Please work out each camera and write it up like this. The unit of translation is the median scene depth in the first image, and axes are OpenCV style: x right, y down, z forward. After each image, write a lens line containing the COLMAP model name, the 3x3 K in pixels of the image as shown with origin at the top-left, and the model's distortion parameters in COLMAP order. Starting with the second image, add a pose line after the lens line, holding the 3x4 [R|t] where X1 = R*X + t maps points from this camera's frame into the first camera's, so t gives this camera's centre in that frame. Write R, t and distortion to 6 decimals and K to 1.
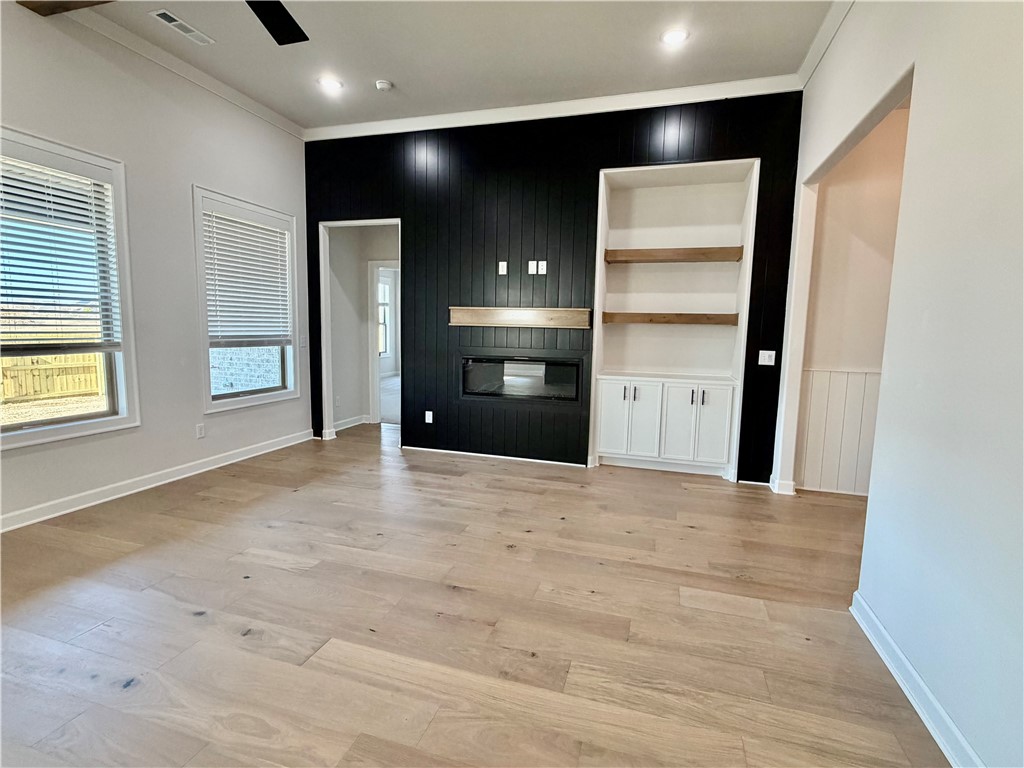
lens RADIAL K [[495.6, 0, 512.3], [0, 495.6, 381.6], [0, 0, 1]] dist [-0.002229, -0.000445]
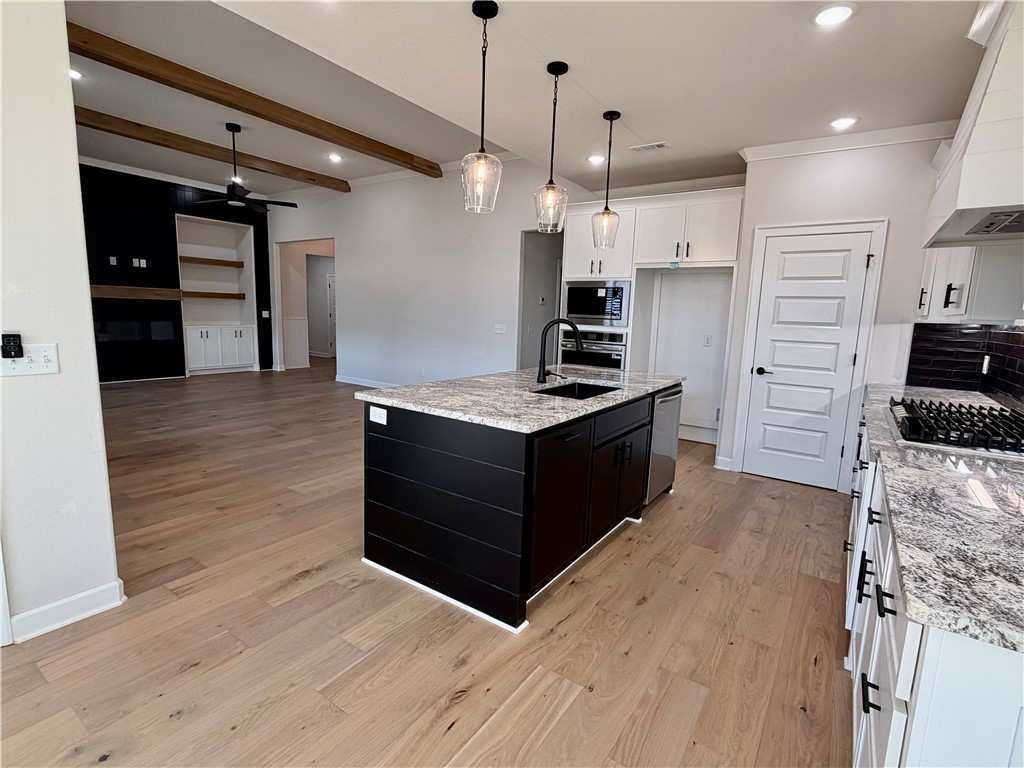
lens RADIAL K [[495.6, 0, 511.2], [0, 495.6, 383.6], [0, 0, 1]] dist [-0.002229, -0.000445]
pose [[0.298368, -0.151174, 0.942403, -1.304257], [0.071190, 0.988151, 0.135973, 0.037858], [-0.951792, 0.026520, 0.305595, -0.749446]]
